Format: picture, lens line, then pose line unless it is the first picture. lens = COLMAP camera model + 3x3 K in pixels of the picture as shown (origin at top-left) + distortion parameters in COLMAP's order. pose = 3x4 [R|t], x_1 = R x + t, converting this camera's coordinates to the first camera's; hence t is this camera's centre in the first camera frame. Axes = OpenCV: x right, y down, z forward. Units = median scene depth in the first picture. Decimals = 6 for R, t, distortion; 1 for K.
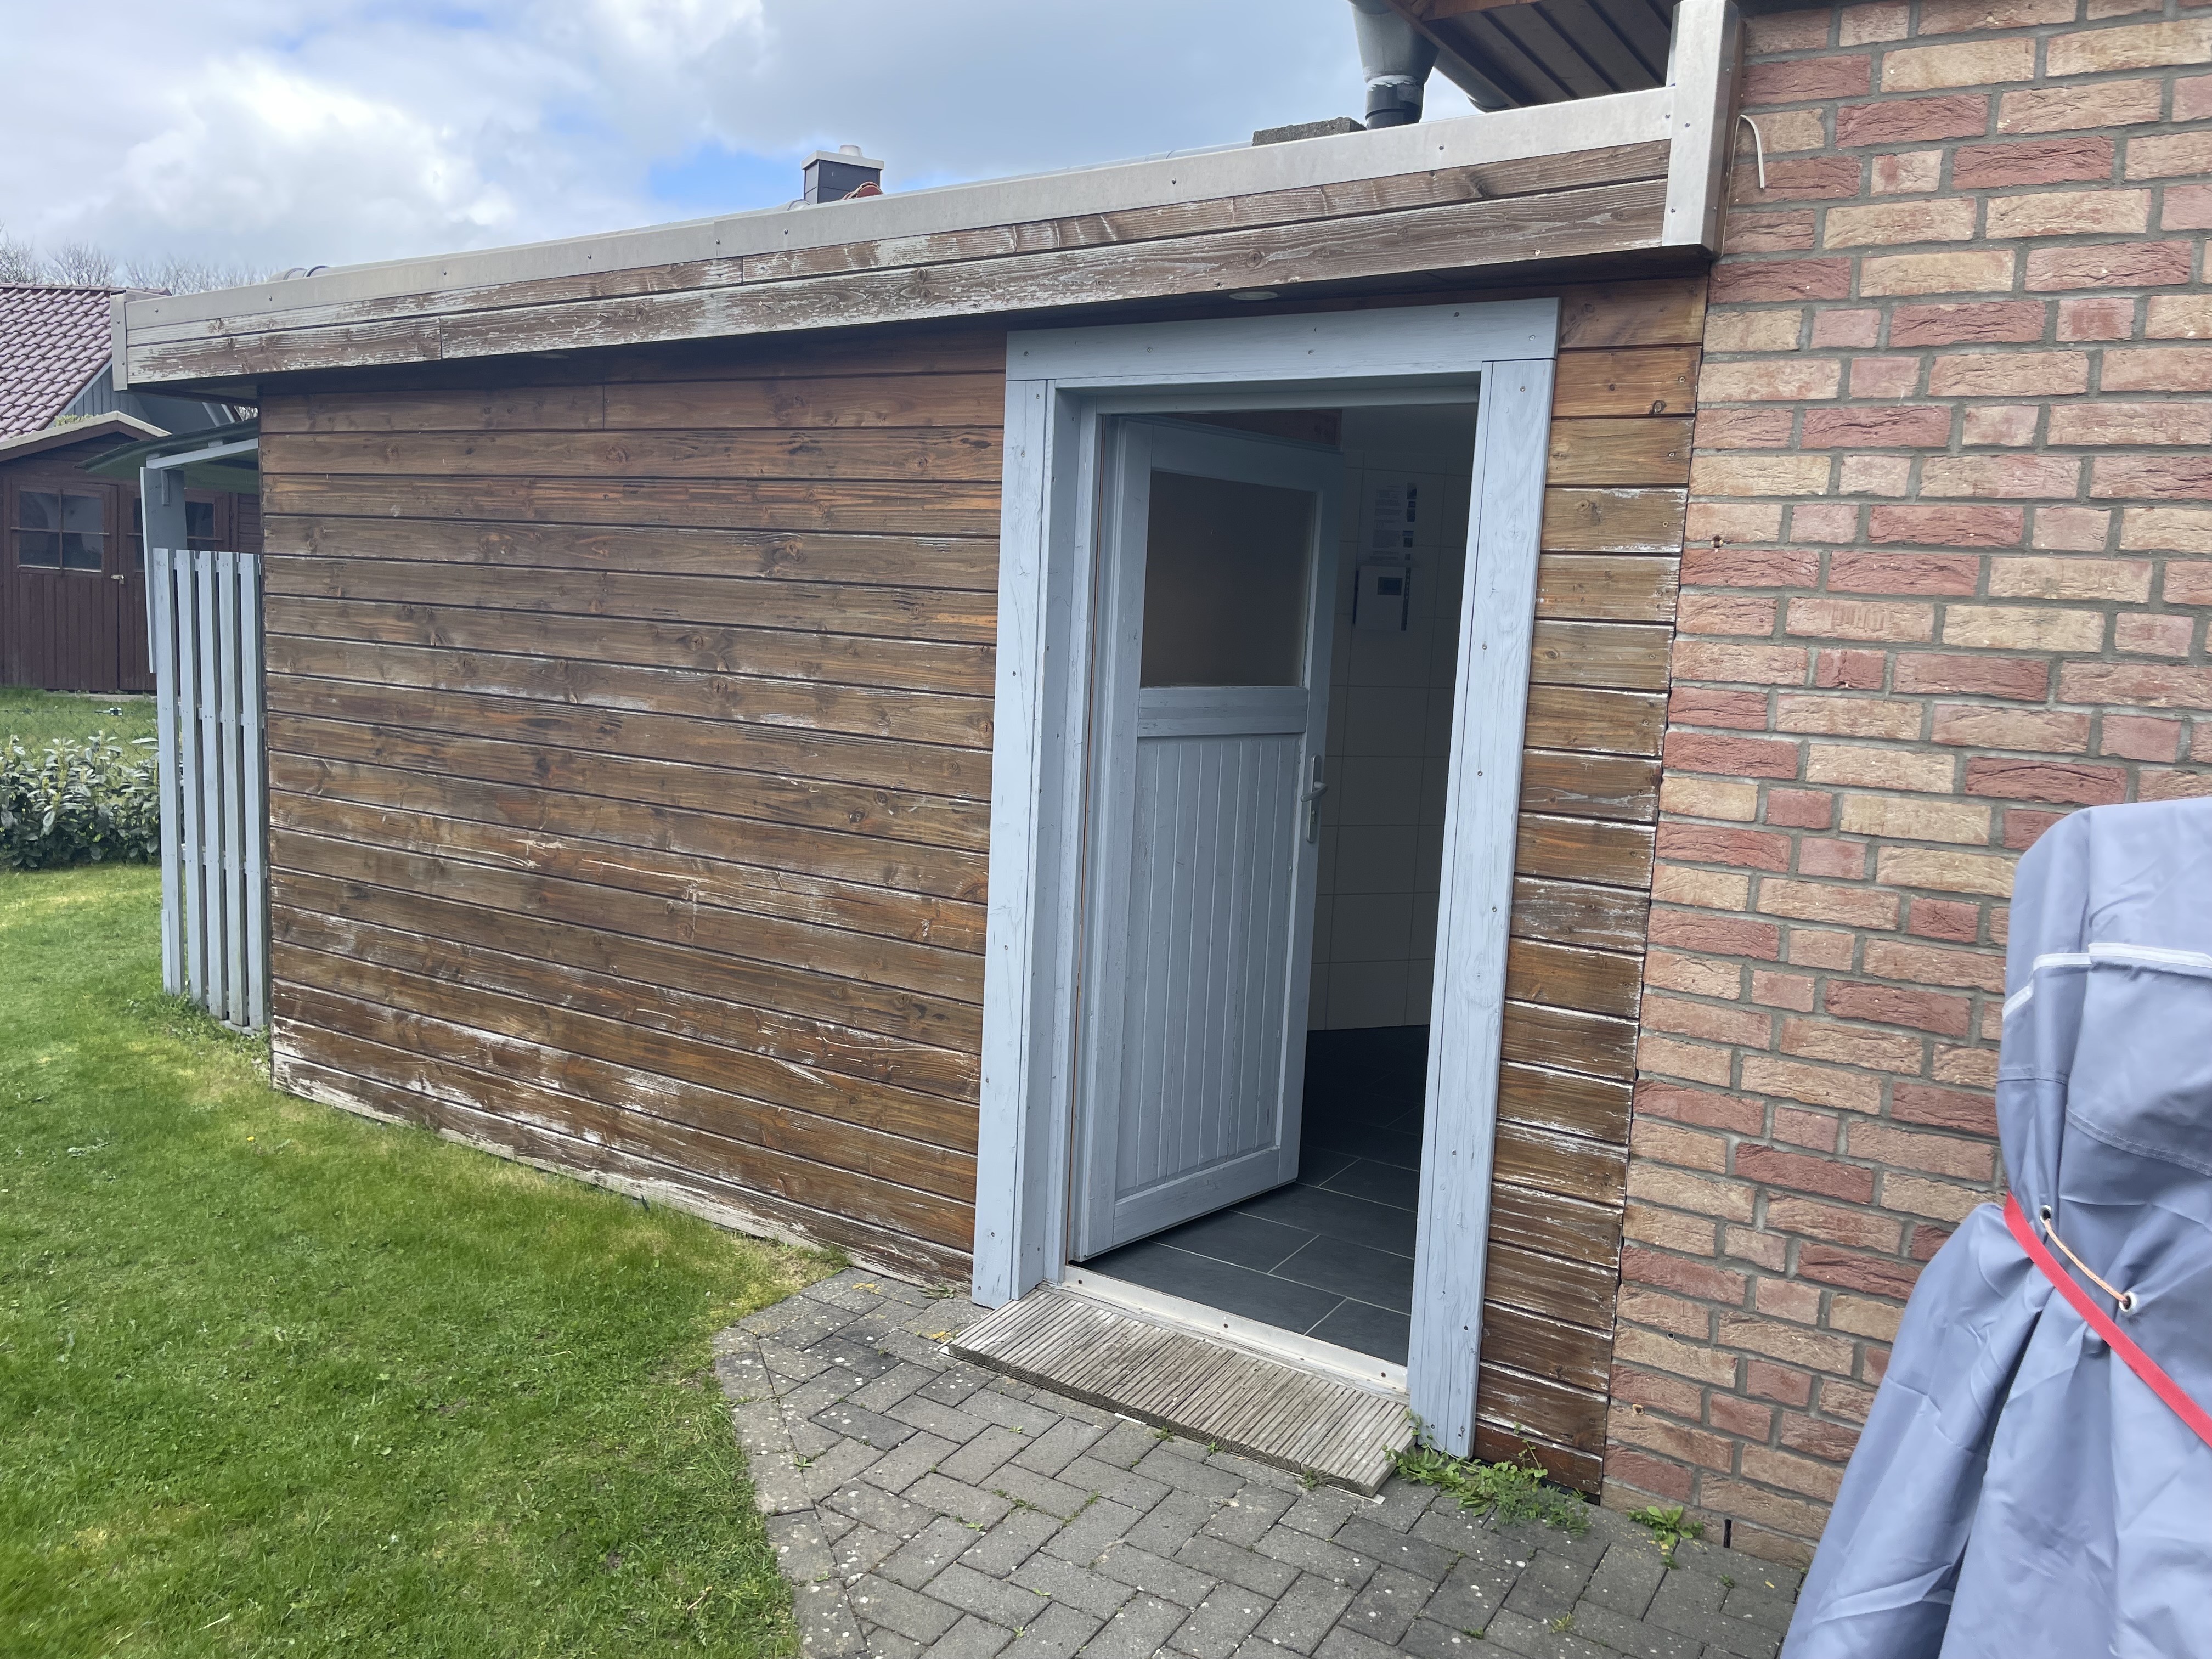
lens RADIAL K [[1678.2, 0, 1106.0], [0, 1678.2, 829.5], [0, 0, 1]] dist [0.083538, -0.109733]
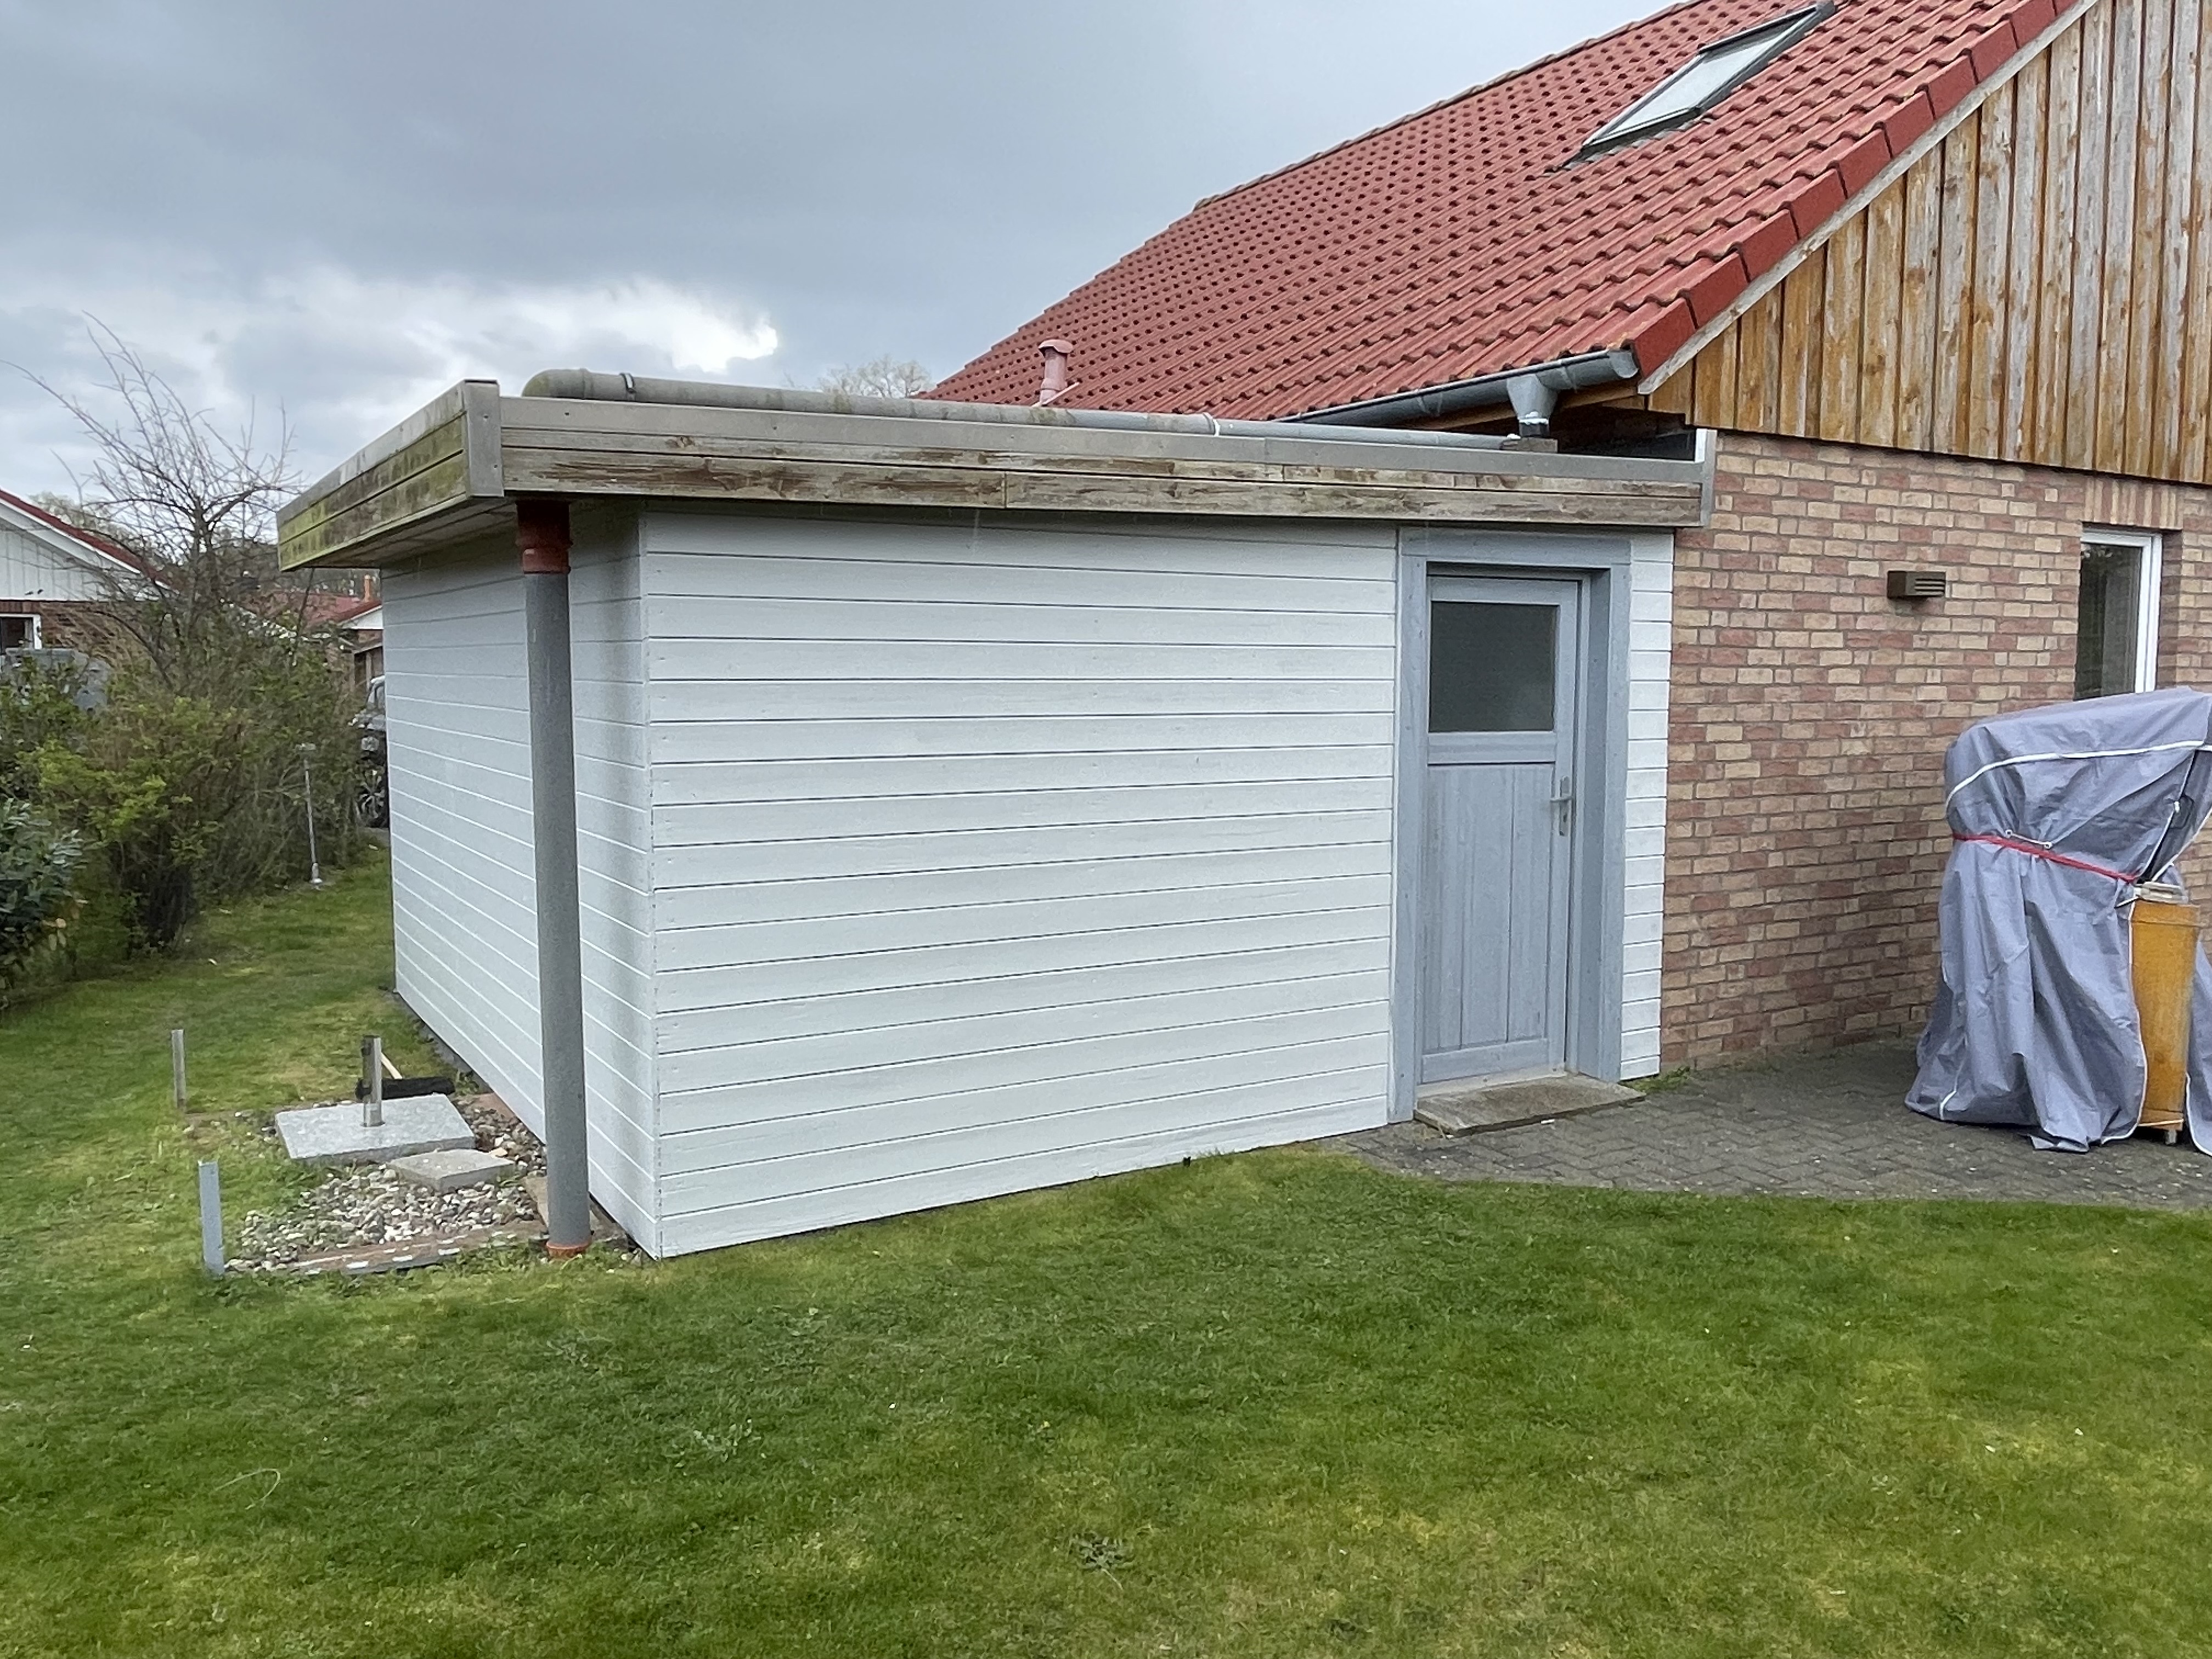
lens RADIAL K [[1685.8, 0, 1106.0], [0, 1685.8, 829.5], [0, 0, 1]] dist [0.005887, 0.002039]
pose [[0.456839, -0.127629, 0.880346, -2.188491], [0.141580, 0.987471, 0.069689, -0.200567], [-0.878210, 0.092803, 0.469184, 0.646244]]
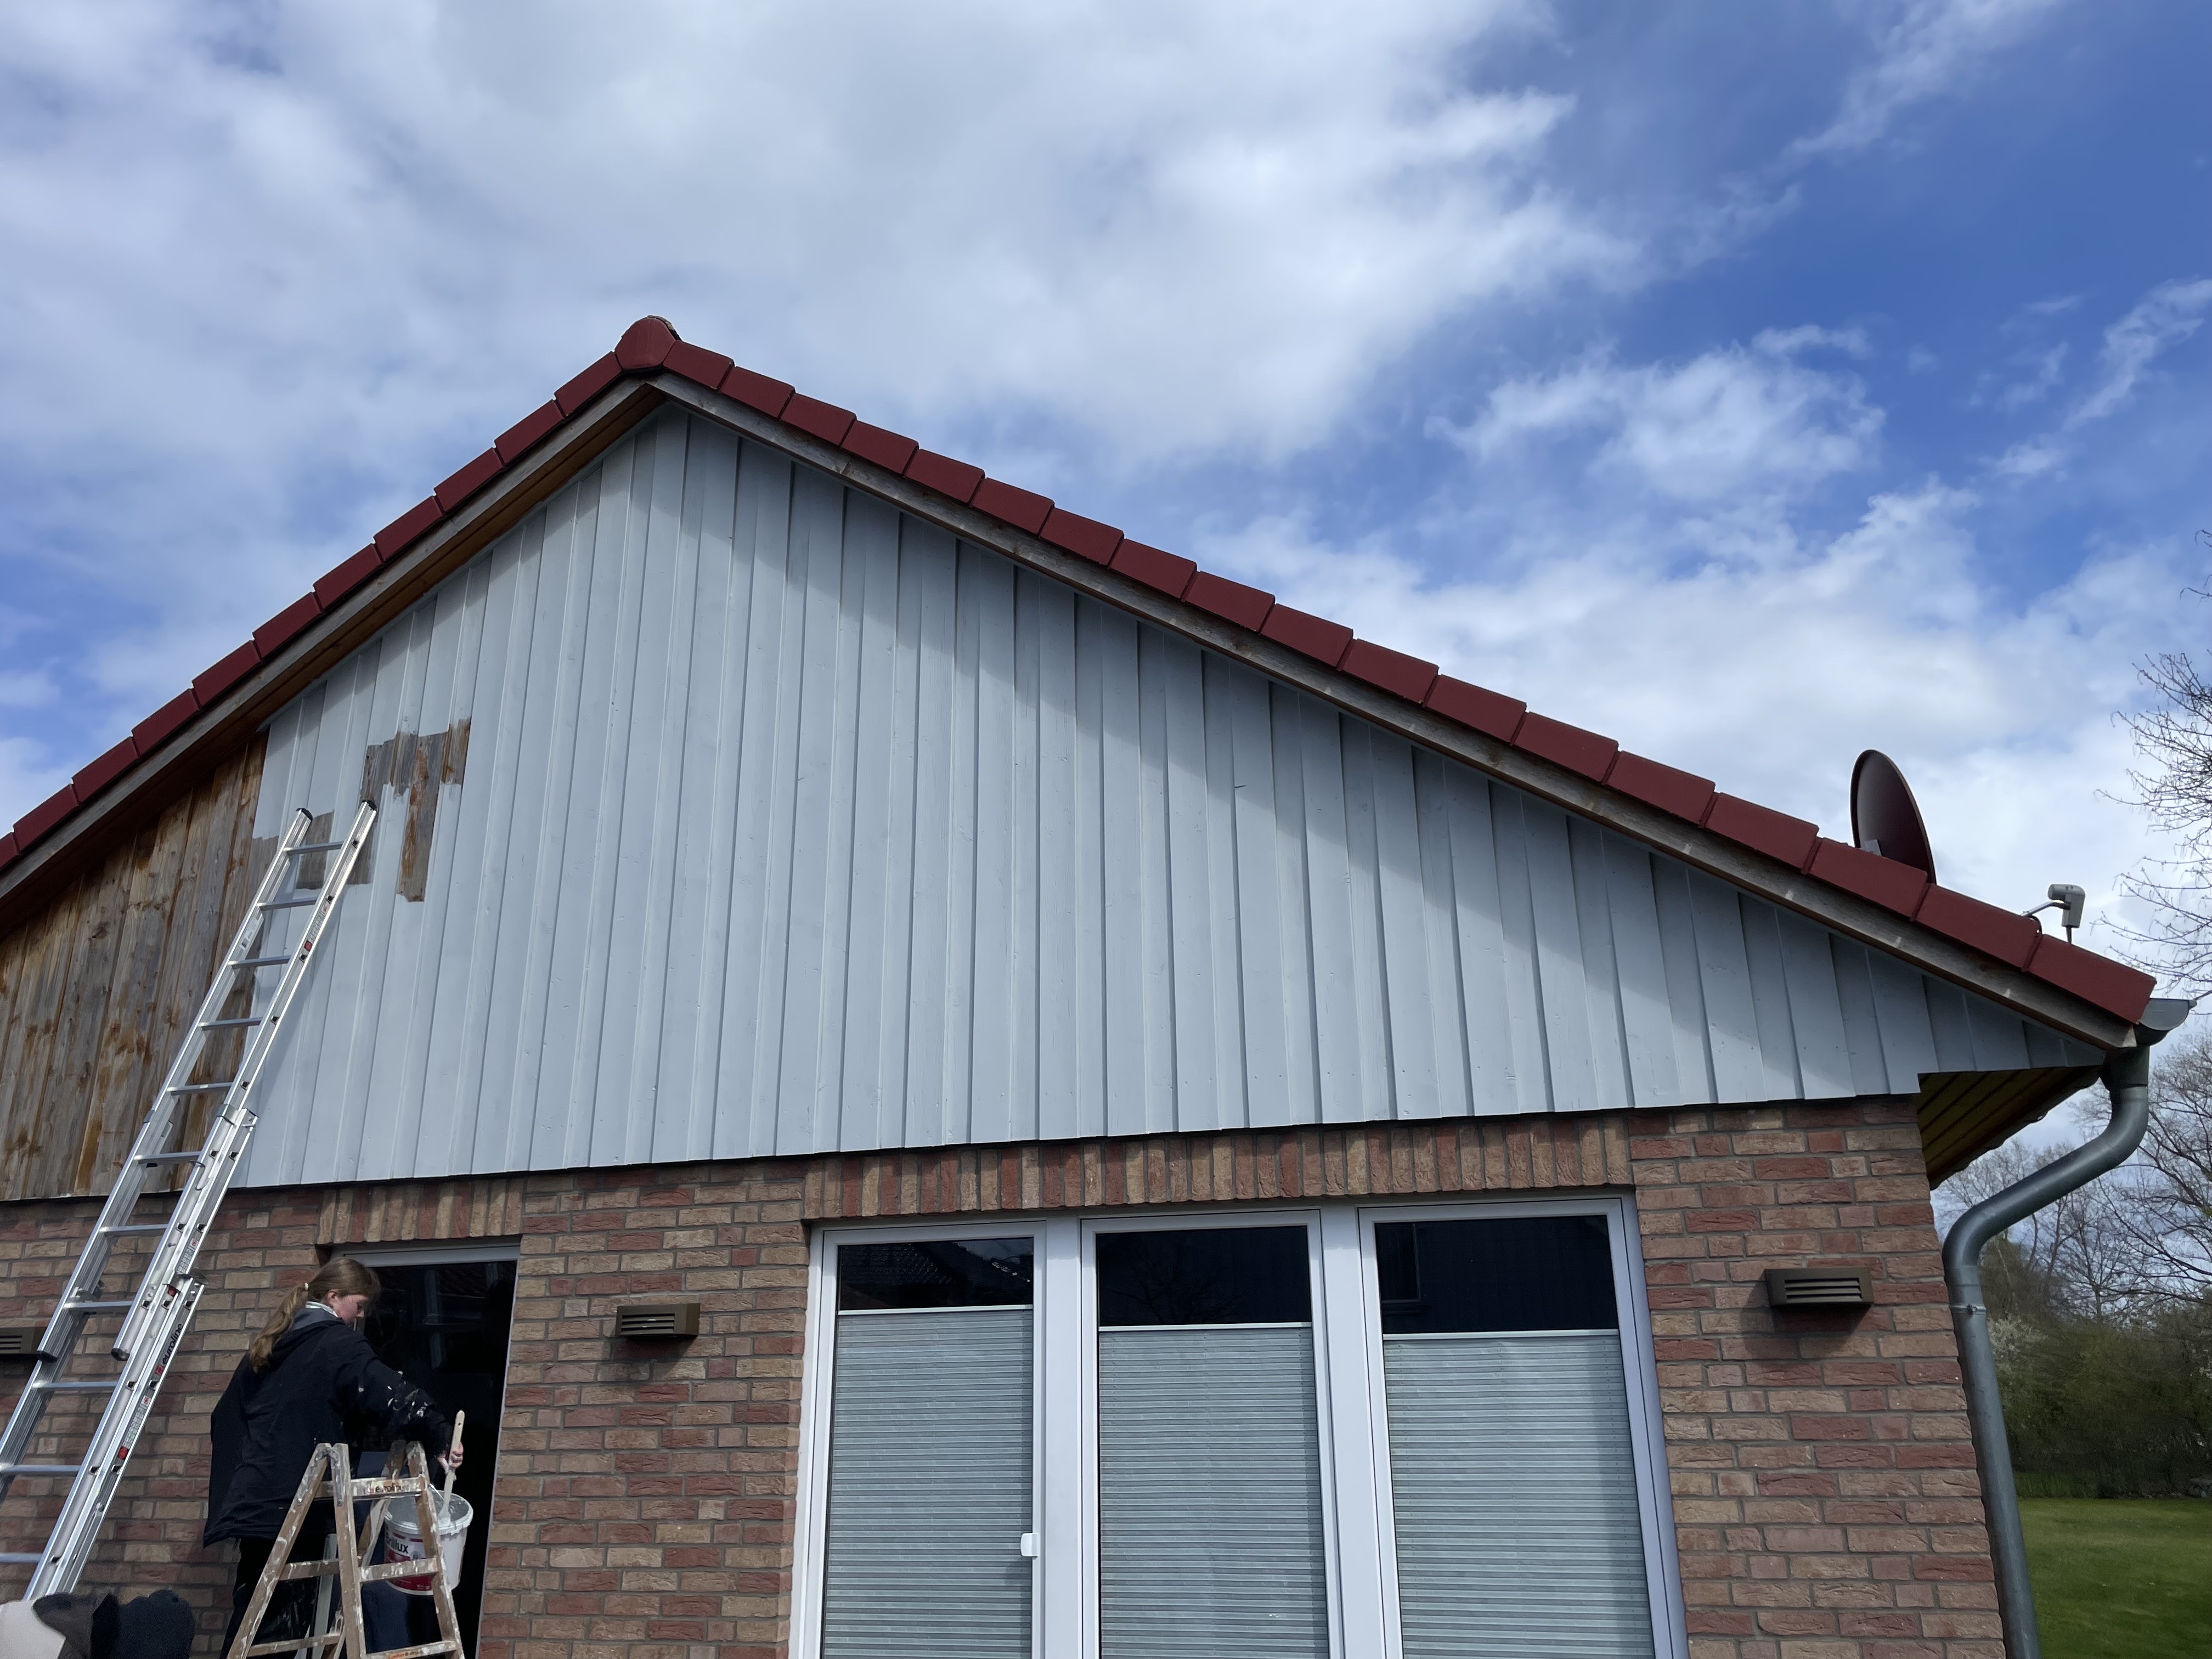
lens RADIAL K [[1678.2, 0, 1106.0], [0, 1678.2, 829.5], [0, 0, 1]] dist [0.083538, -0.109733]
pose [[0.956686, 0.056061, 0.285672, 1.598906], [0.087396, 0.880715, -0.465514, 0.424422], [-0.277693, 0.470317, 0.837669, -2.151709]]
